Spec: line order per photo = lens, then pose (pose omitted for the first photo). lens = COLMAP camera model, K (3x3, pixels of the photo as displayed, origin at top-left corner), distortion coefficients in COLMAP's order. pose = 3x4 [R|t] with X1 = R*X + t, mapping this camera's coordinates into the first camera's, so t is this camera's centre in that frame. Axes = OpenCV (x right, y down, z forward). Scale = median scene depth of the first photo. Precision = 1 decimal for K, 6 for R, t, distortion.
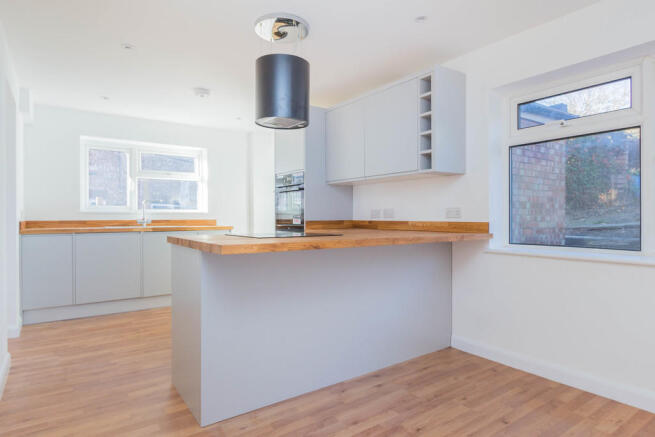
lens RADIAL K [[396.0, 0, 326.6], [0, 396.0, 219.7], [0, 0, 1]] dist [-0.004895, -0.000948]
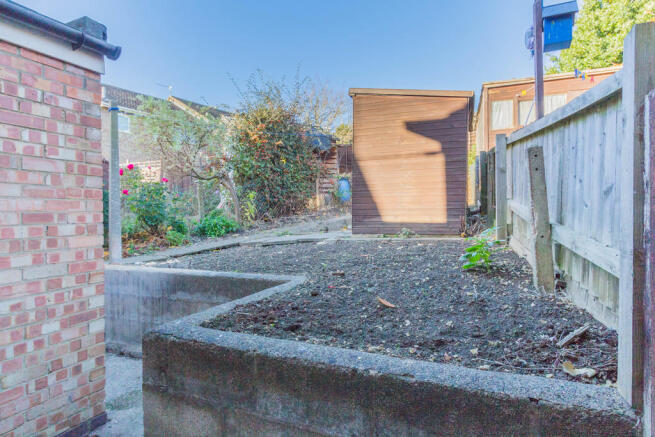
lens RADIAL K [[396.0, 0, 327.4], [0, 396.0, 218.2], [0, 0, 1]] dist [-0.004895, -0.000948]
pose [[0.857720, -0.005924, 0.514083, 0.264453], [0.006318, 0.999980, 0.000982, -0.020364], [-0.514078, 0.002406, 0.857740, 0.187215]]
